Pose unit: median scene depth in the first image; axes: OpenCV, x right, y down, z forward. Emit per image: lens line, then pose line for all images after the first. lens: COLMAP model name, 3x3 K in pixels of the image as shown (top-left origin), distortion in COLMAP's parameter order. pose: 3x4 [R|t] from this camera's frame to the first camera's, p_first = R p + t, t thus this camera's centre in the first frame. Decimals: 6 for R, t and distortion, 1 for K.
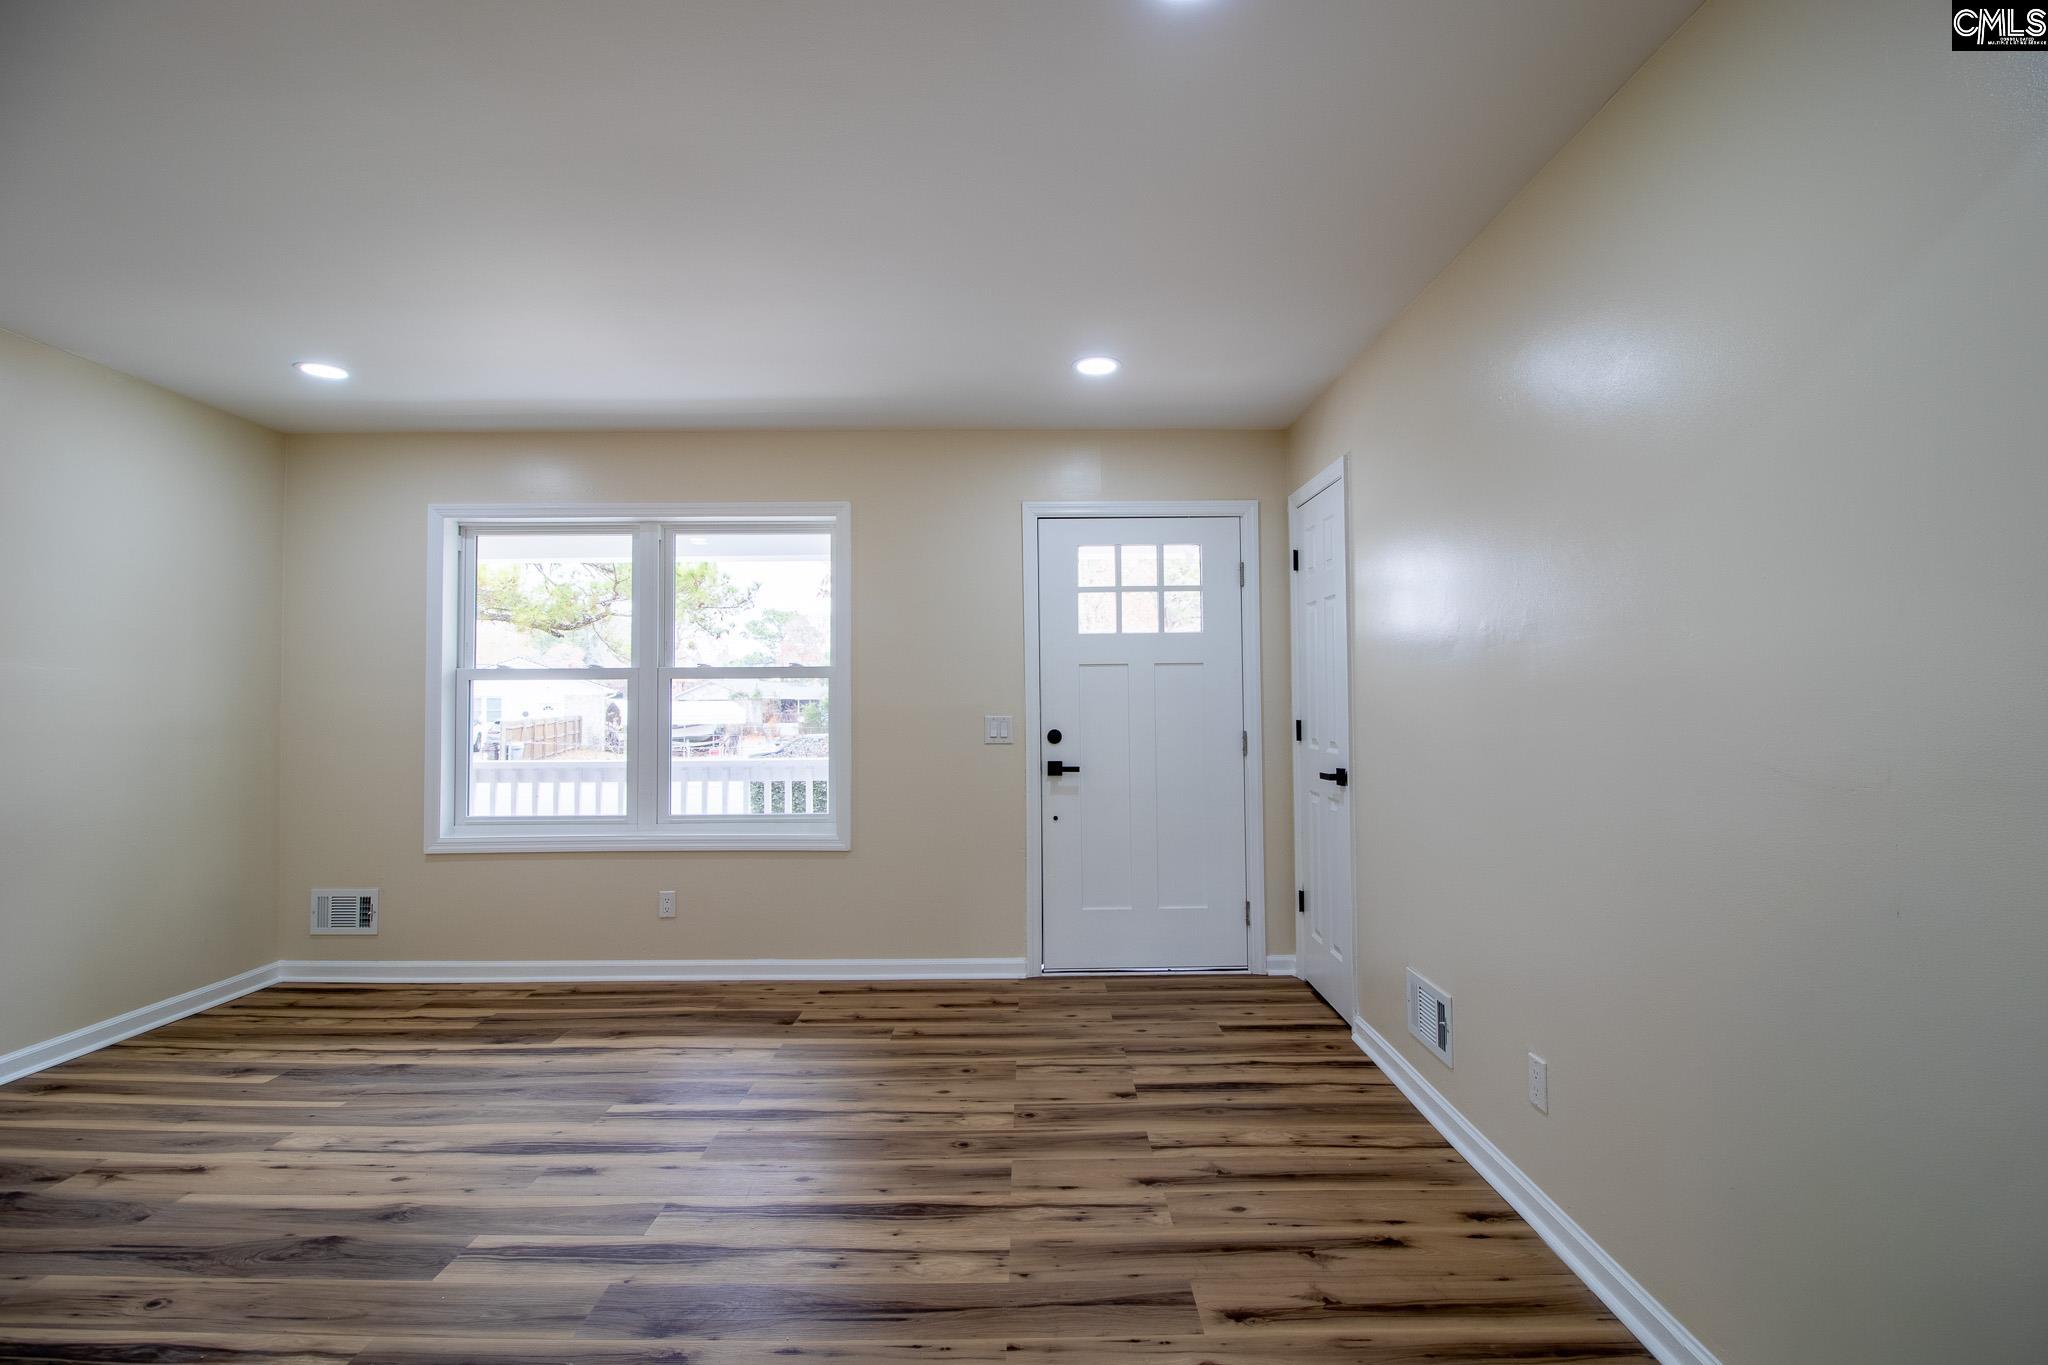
lens RADIAL K [[949.5, 0, 1035.9], [0, 949.5, 674.2], [0, 0, 1]] dist [-0.001521, -0.010967]
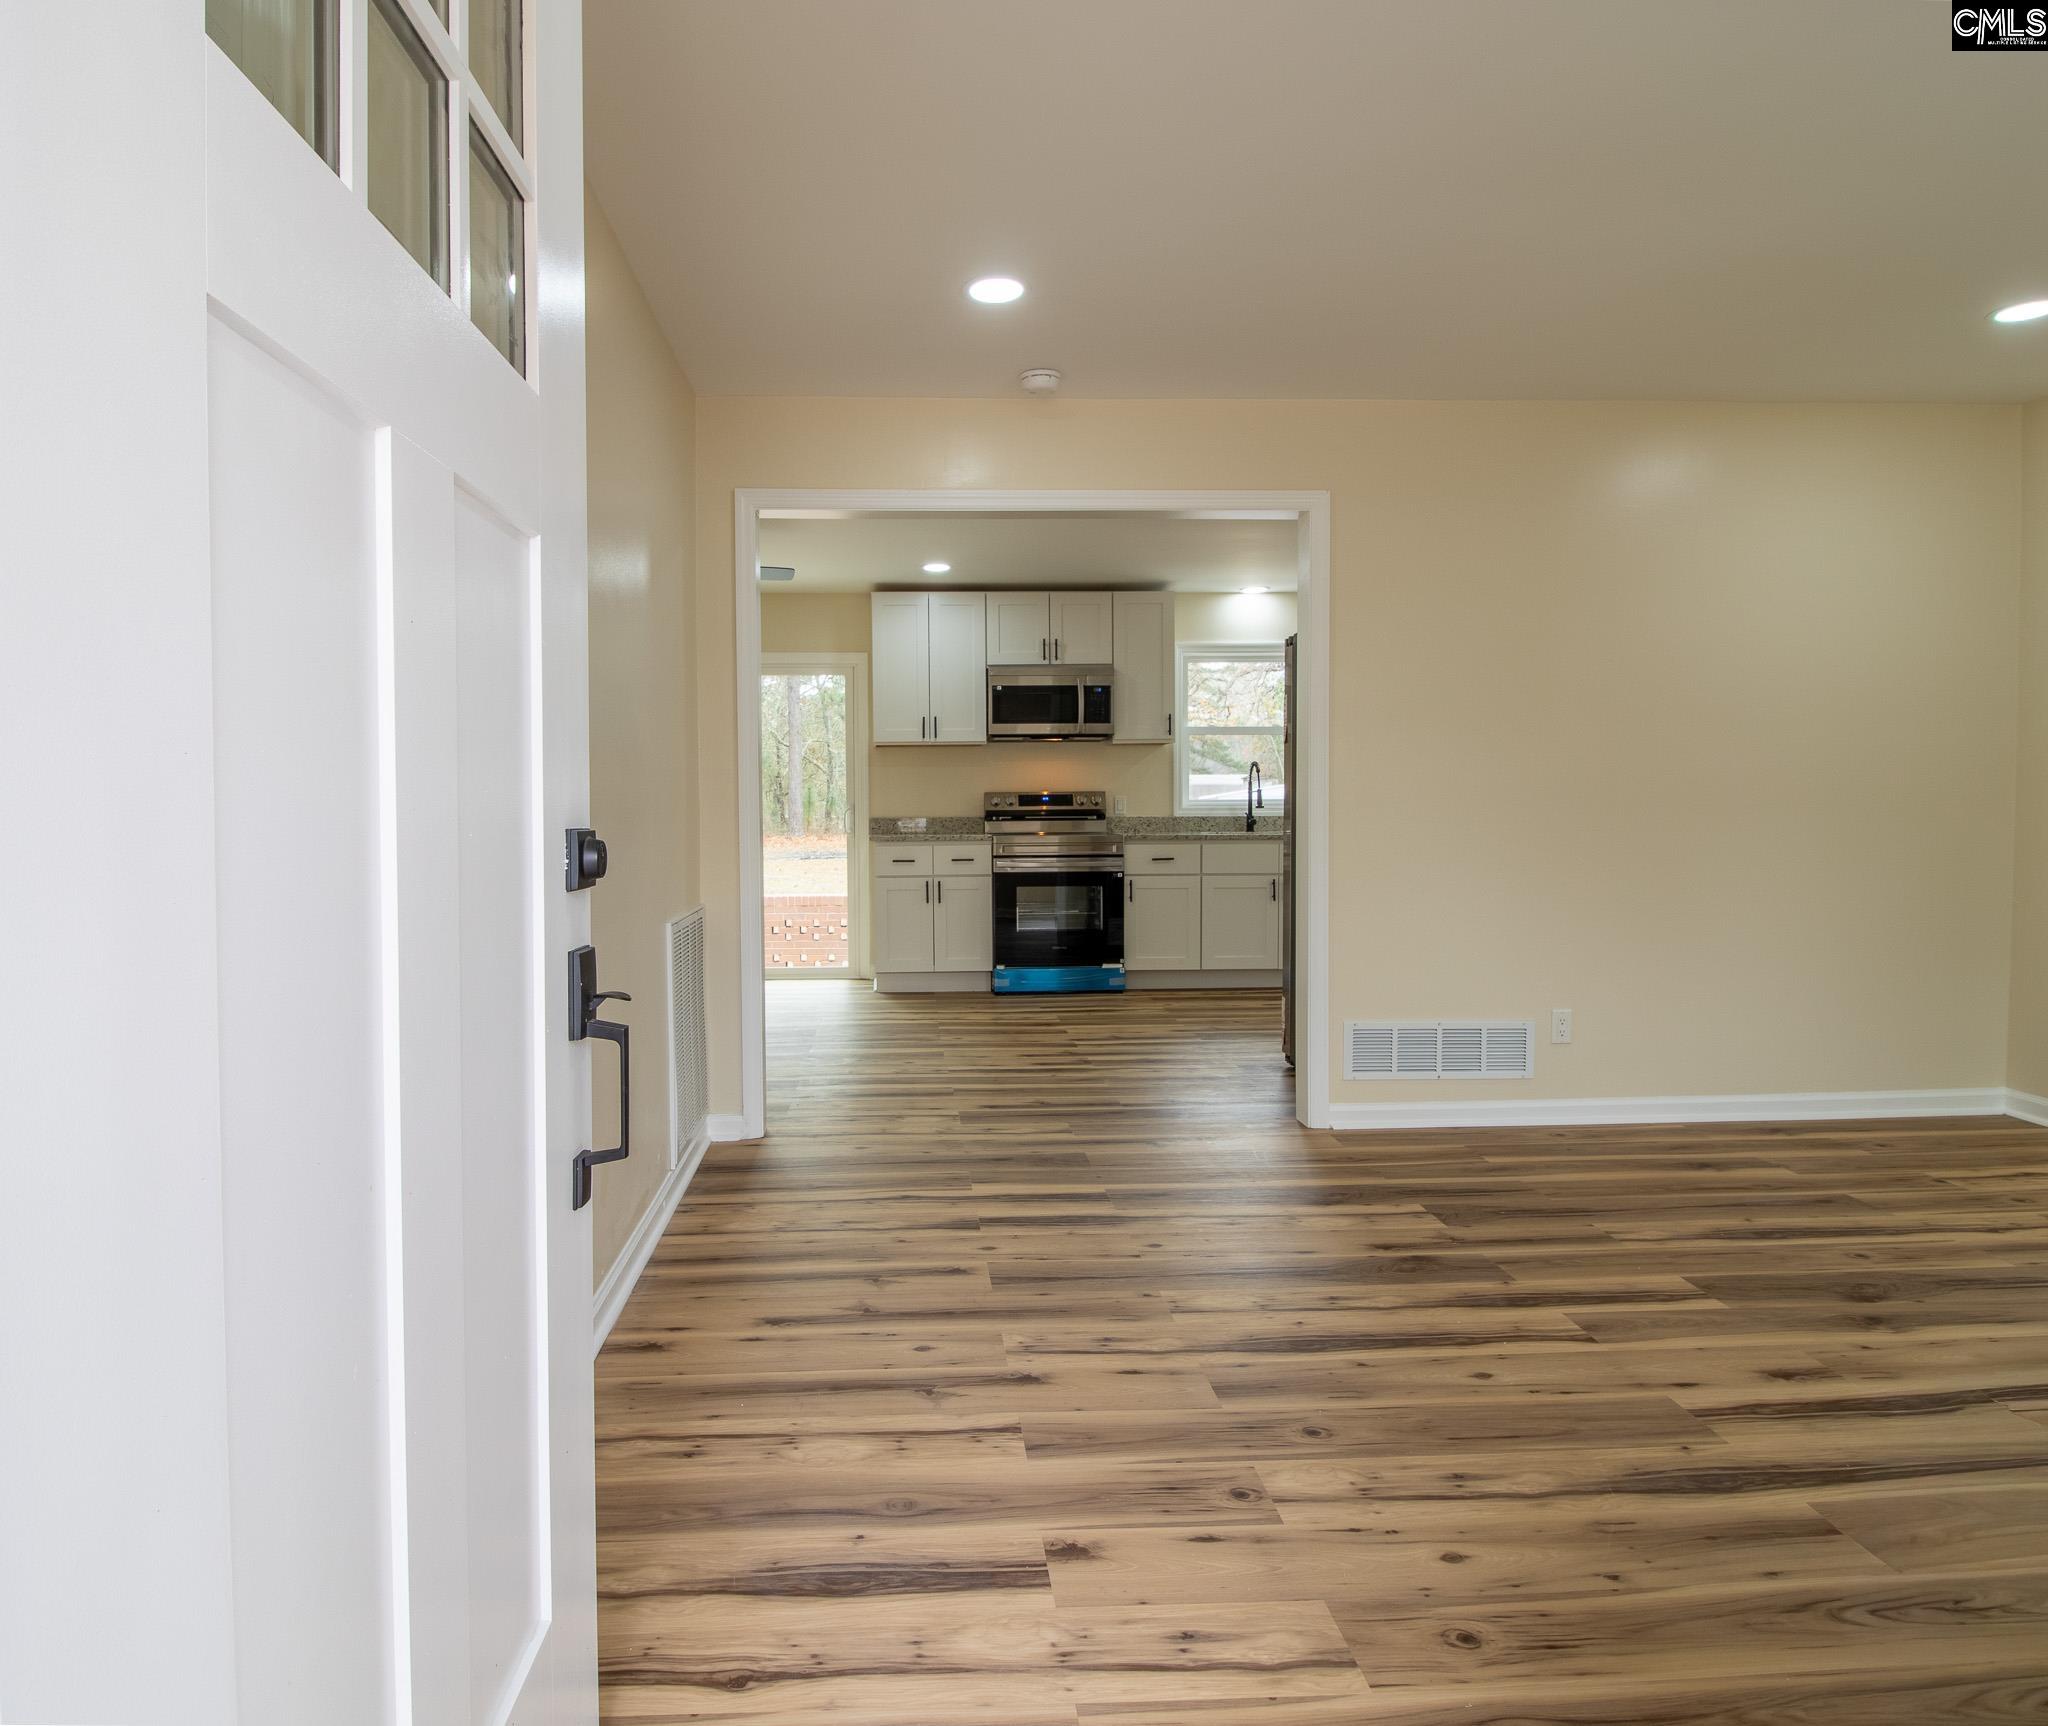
lens RADIAL K [[1211.9, 0, 946.2], [0, 1211.9, 843.6], [0, 0, 1]] dist [-0.001389, -0.010662]
pose [[-0.999355, 0.011455, -0.034022, 0.195845], [0.011153, 0.999897, 0.009075, 0.088948], [0.034123, 0.008690, -0.999380, 1.816660]]
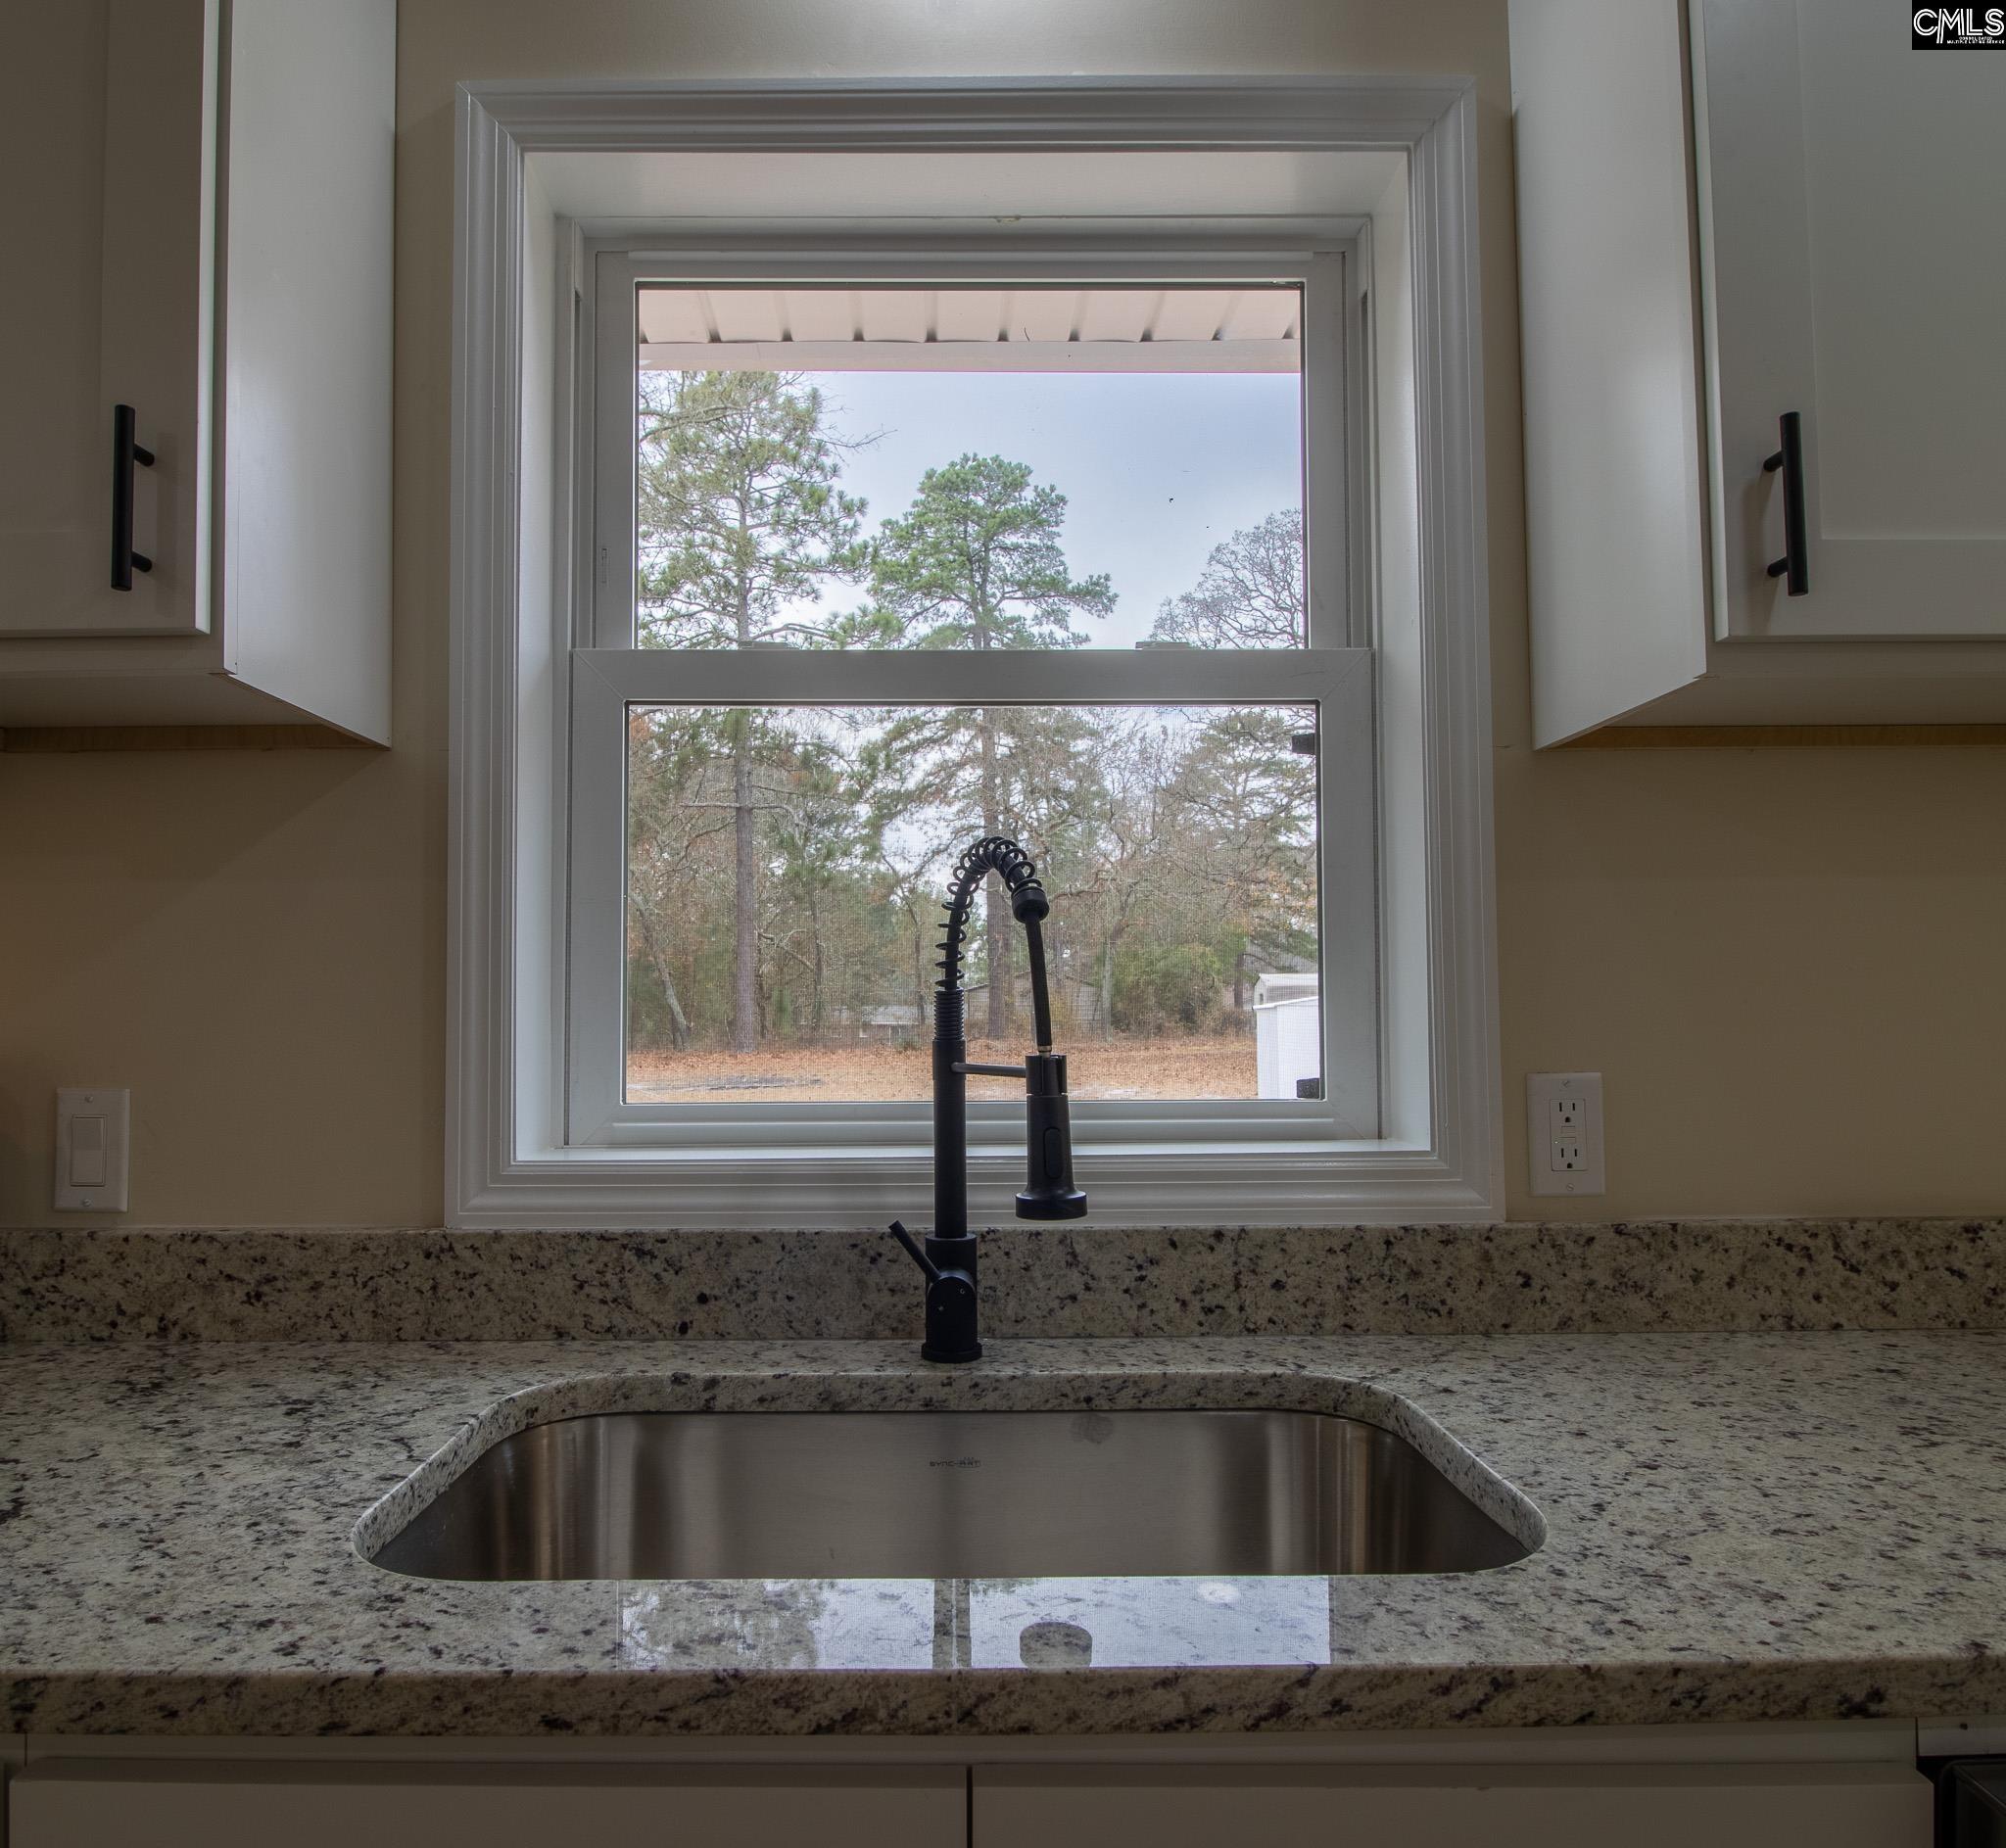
lens RADIAL K [[1374.8, 0, 971.8], [0, 1374.8, 957.8], [0, 0, 1]] dist [-0.005006, -0.005427]
pose [[-0.999926, 0.011081, 0.004935, -0.644777], [0.010773, 0.998227, -0.058542, -0.009428], [-0.005575, -0.058485, -0.998273, -0.609257]]
